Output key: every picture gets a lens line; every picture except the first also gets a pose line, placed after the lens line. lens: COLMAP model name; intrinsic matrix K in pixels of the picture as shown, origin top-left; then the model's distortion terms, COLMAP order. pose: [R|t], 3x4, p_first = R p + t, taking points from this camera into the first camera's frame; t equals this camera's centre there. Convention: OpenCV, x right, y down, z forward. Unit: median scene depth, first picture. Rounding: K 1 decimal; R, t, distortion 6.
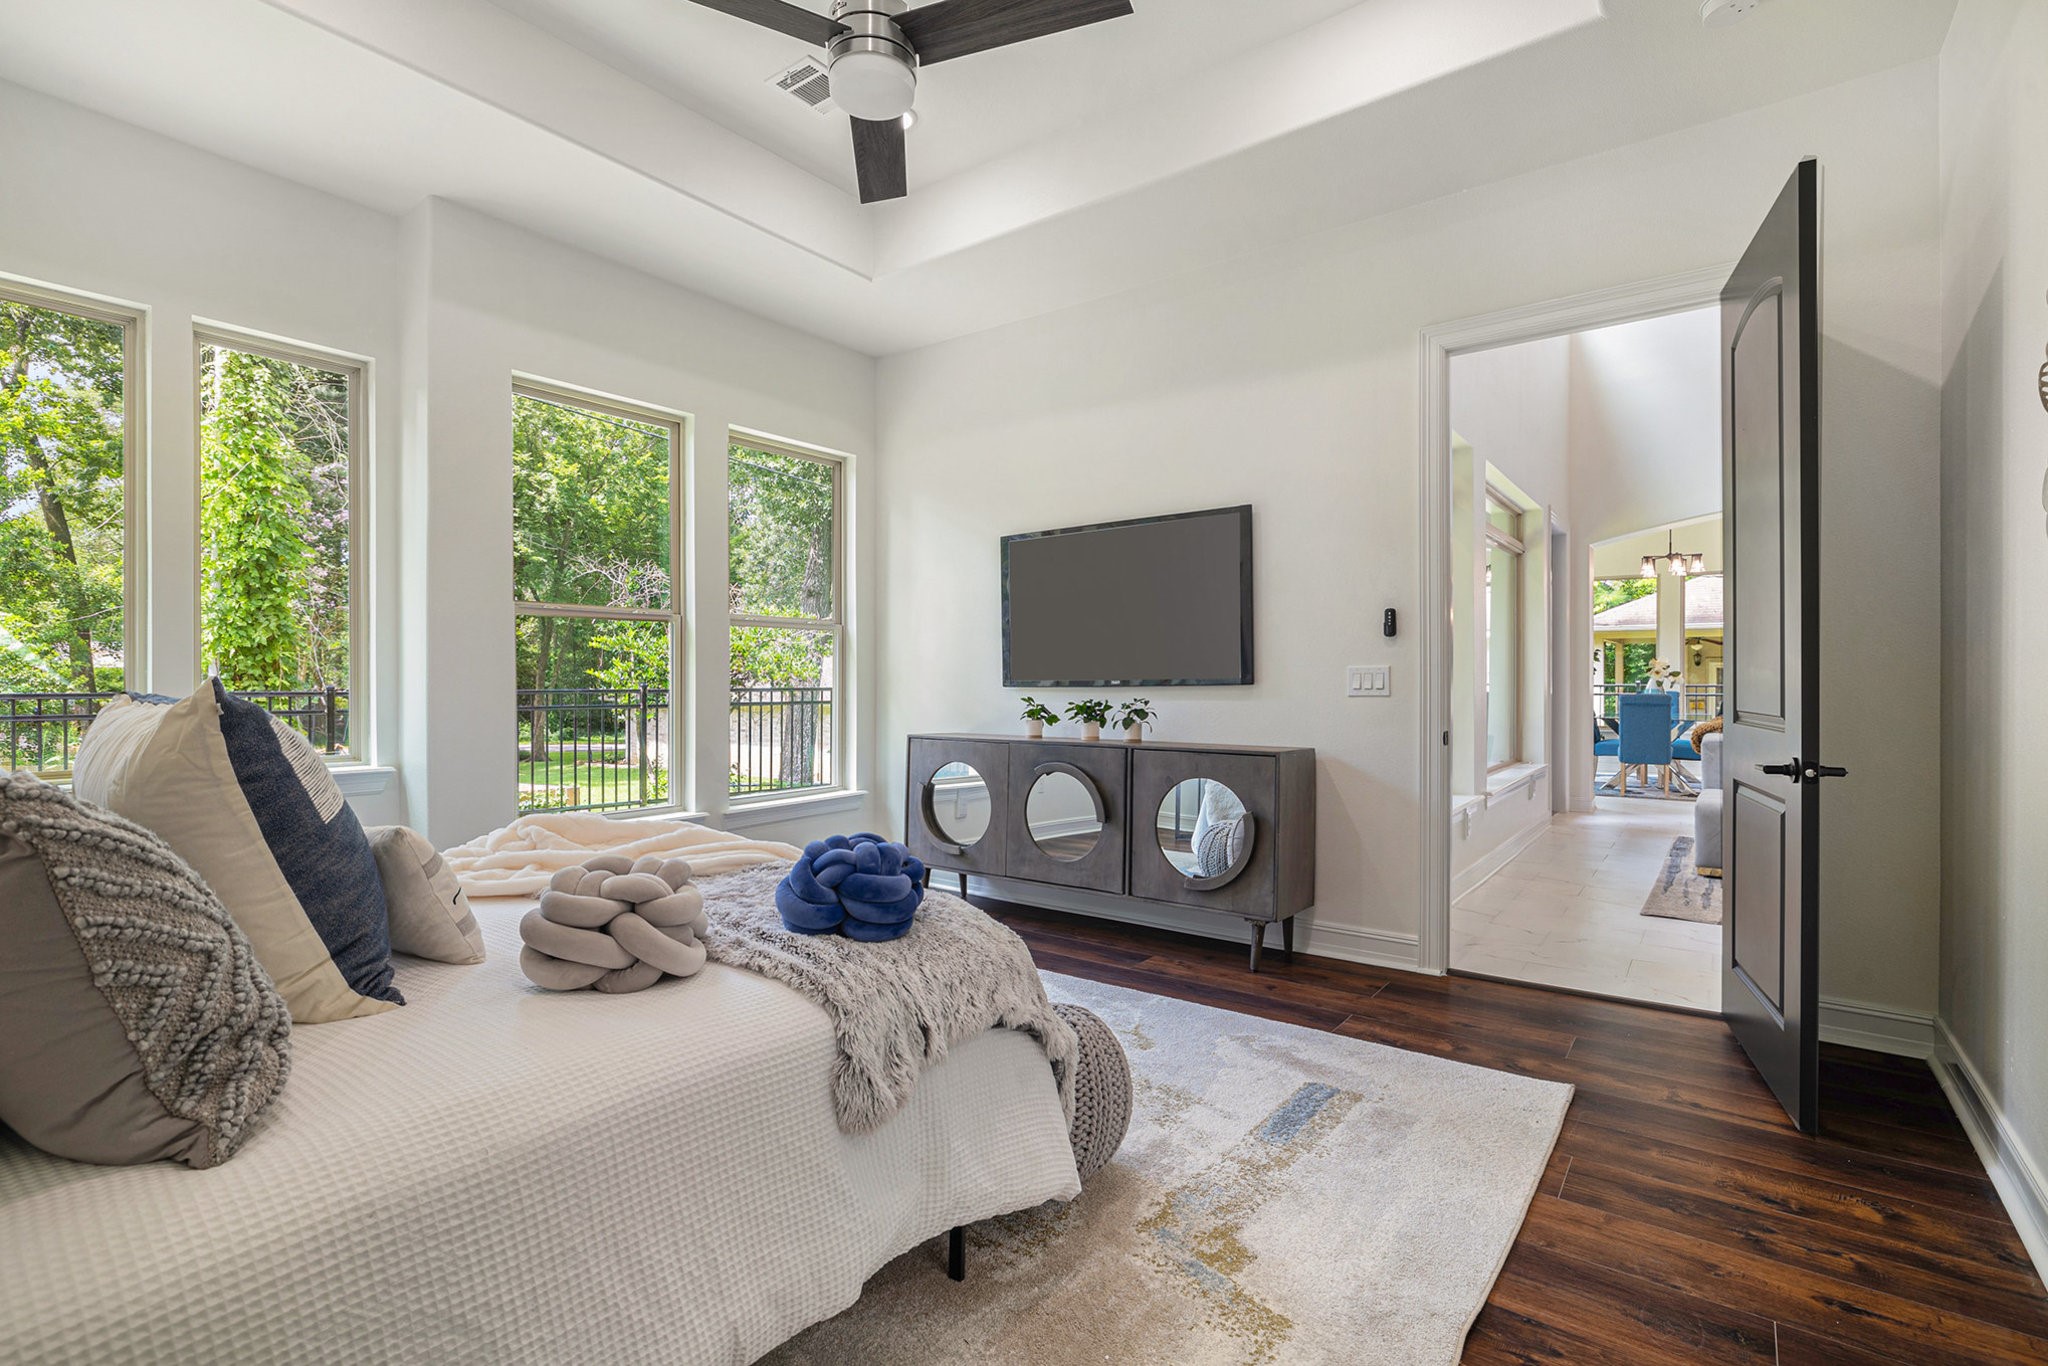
lens RADIAL K [[959.7, 0, 1022.1], [0, 959.7, 671.3], [0, 0, 1]] dist [-0.004907, -0.000333]
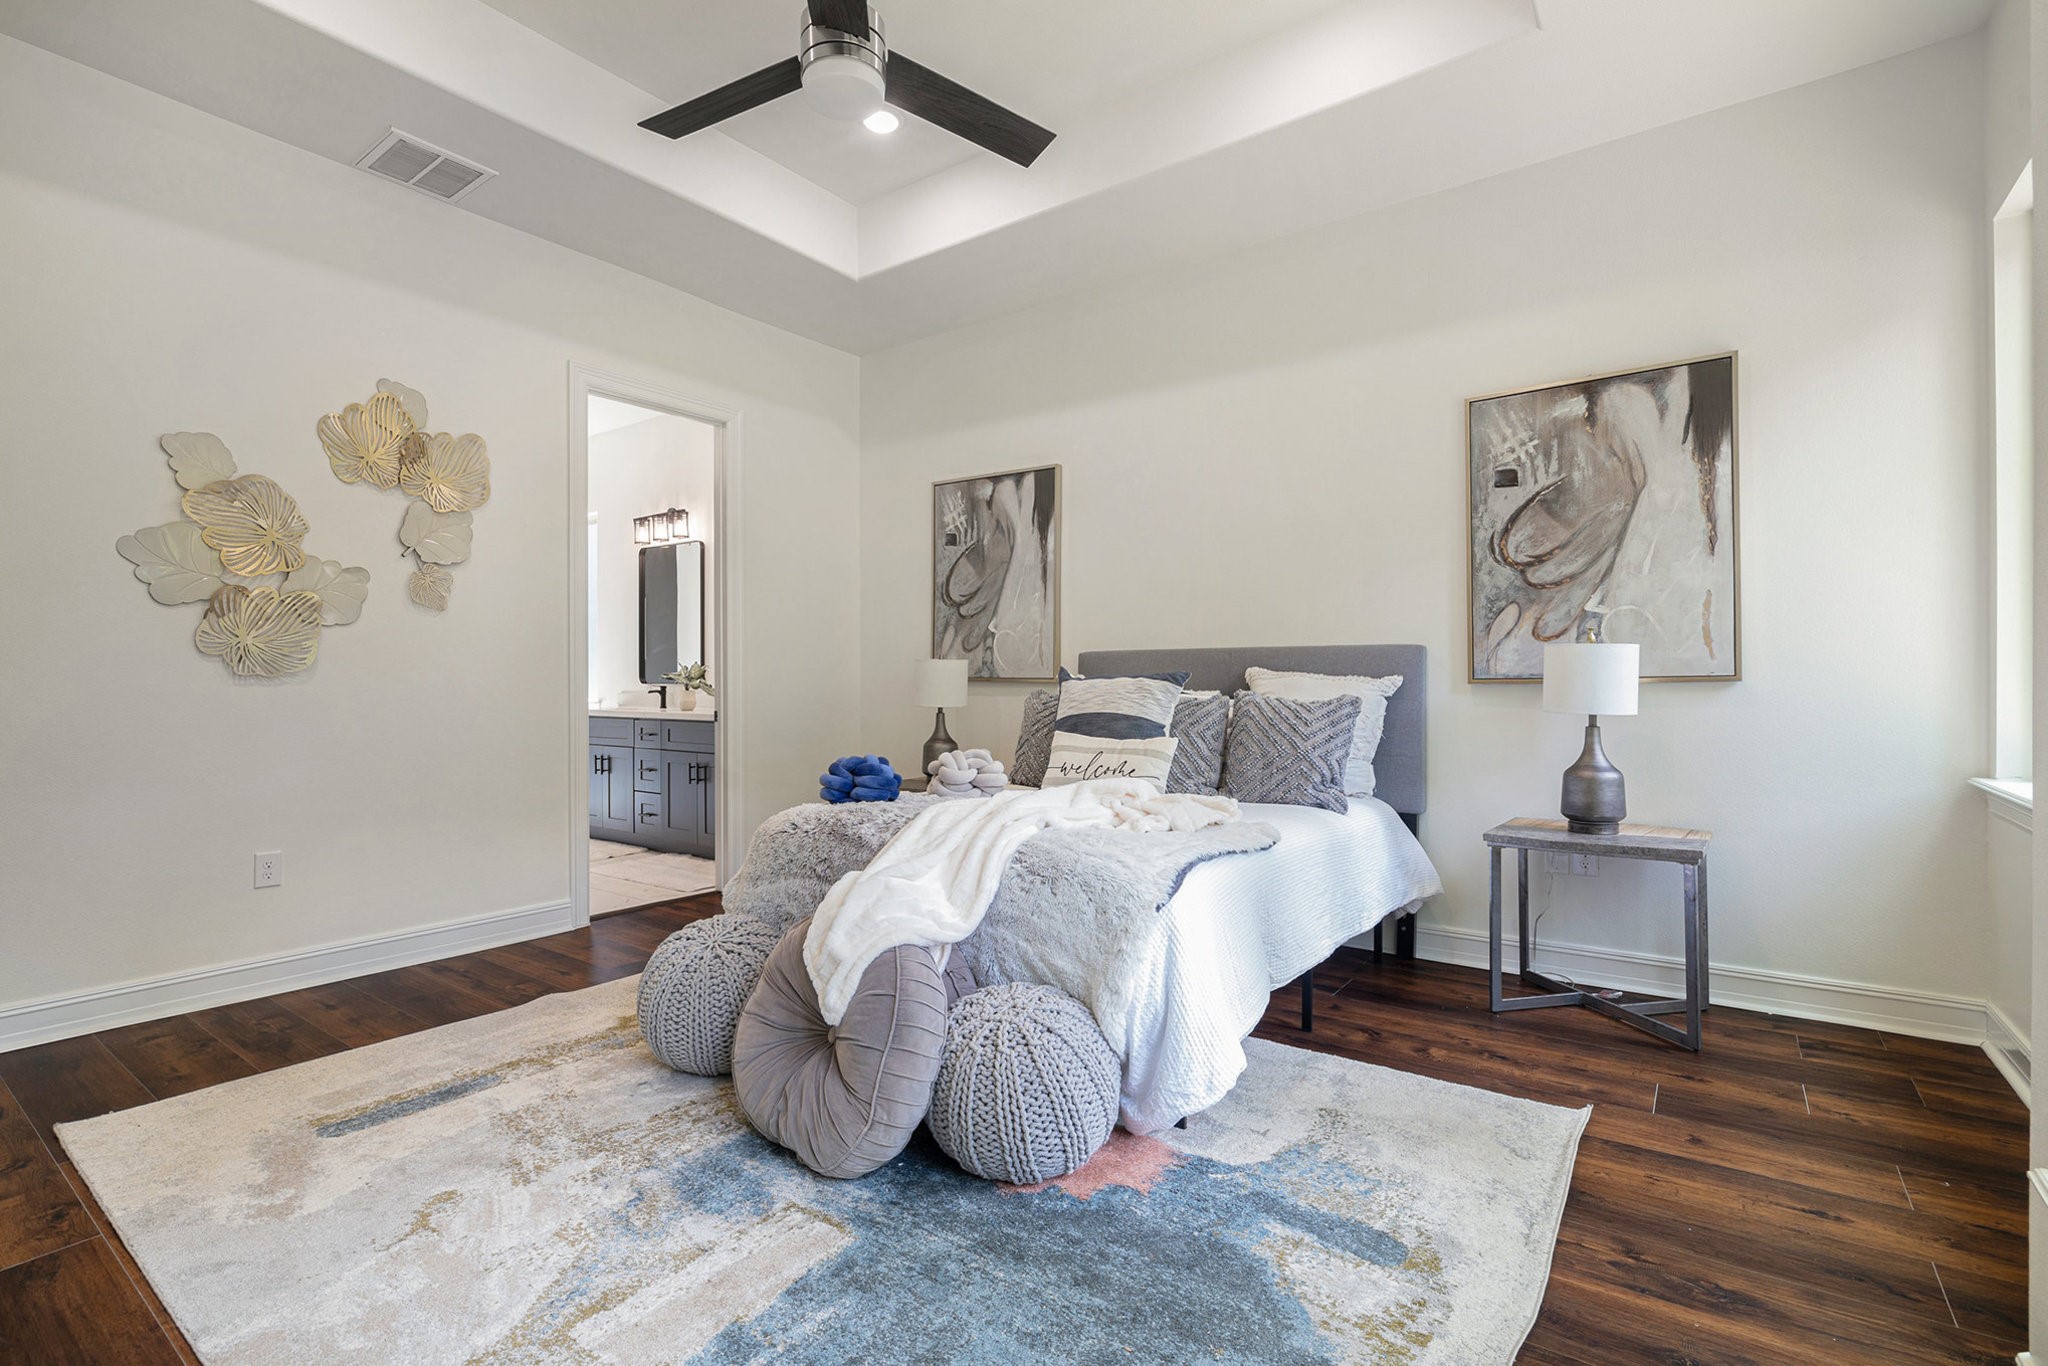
lens RADIAL K [[974.7, 0, 1024.0], [0, 974.7, 683.0], [0, 0, 1]] dist [-0.009460, -0.000329]
pose [[-0.999981, 0.003319, 0.005286, -0.346399], [0.003313, 0.999994, -0.001140, 0.026291], [-0.005290, -0.001123, -0.999985, 1.978154]]
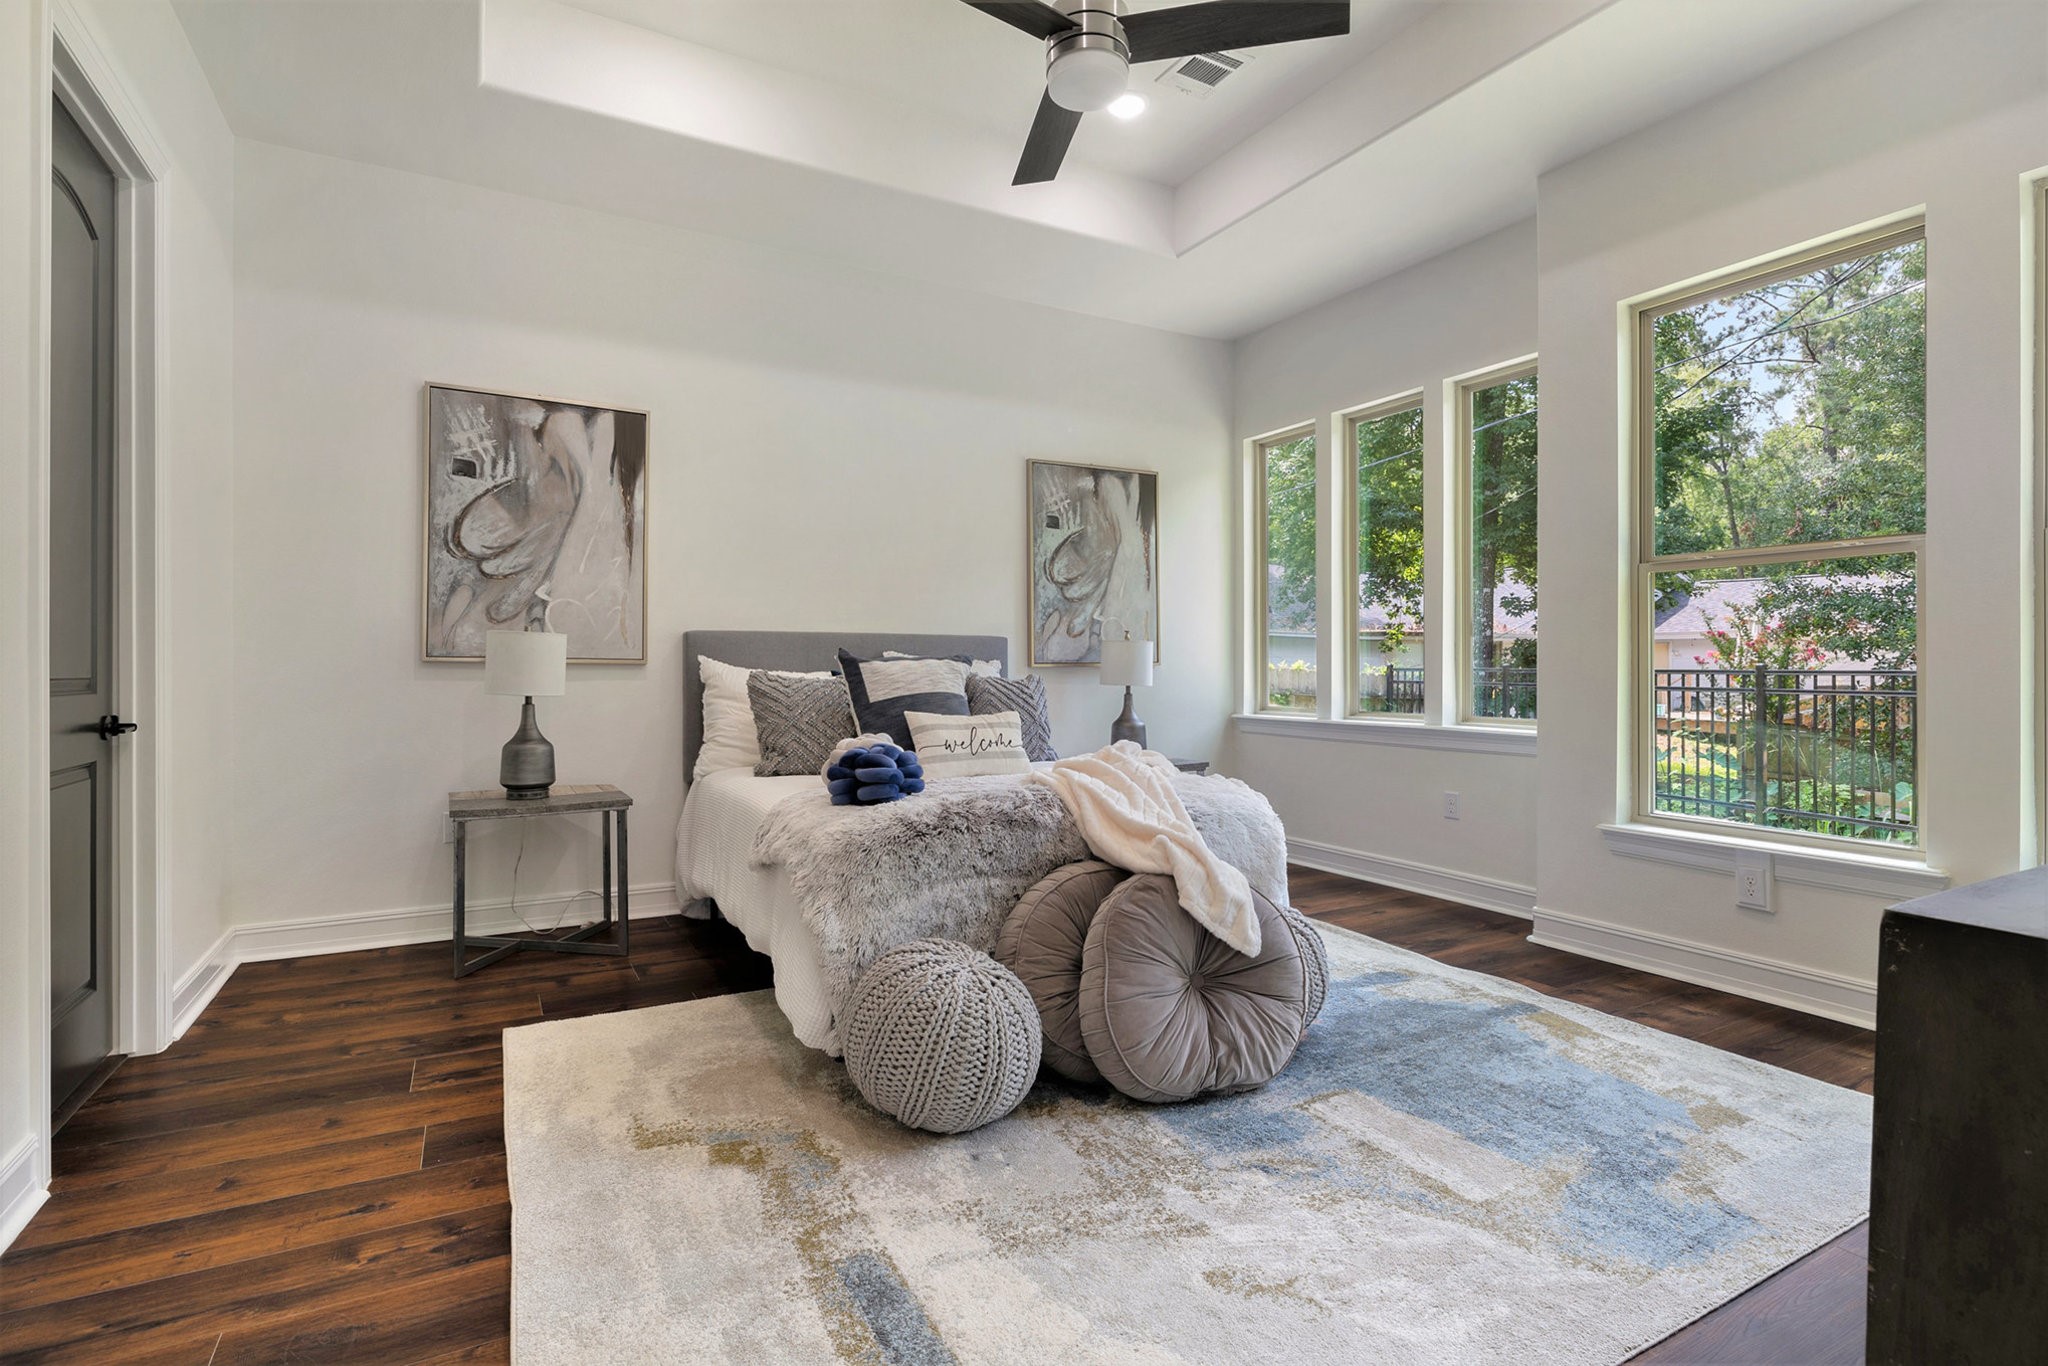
lens RADIAL K [[959.7, 0, 1022.1], [0, 959.7, 671.3], [0, 0, 1]] dist [-0.004907, -0.000333]
pose [[-0.416316, 0.006645, -0.909196, 0.813454], [-0.000382, 0.999972, 0.007483, 0.023263], [0.909220, 0.003463, -0.416302, 1.319632]]
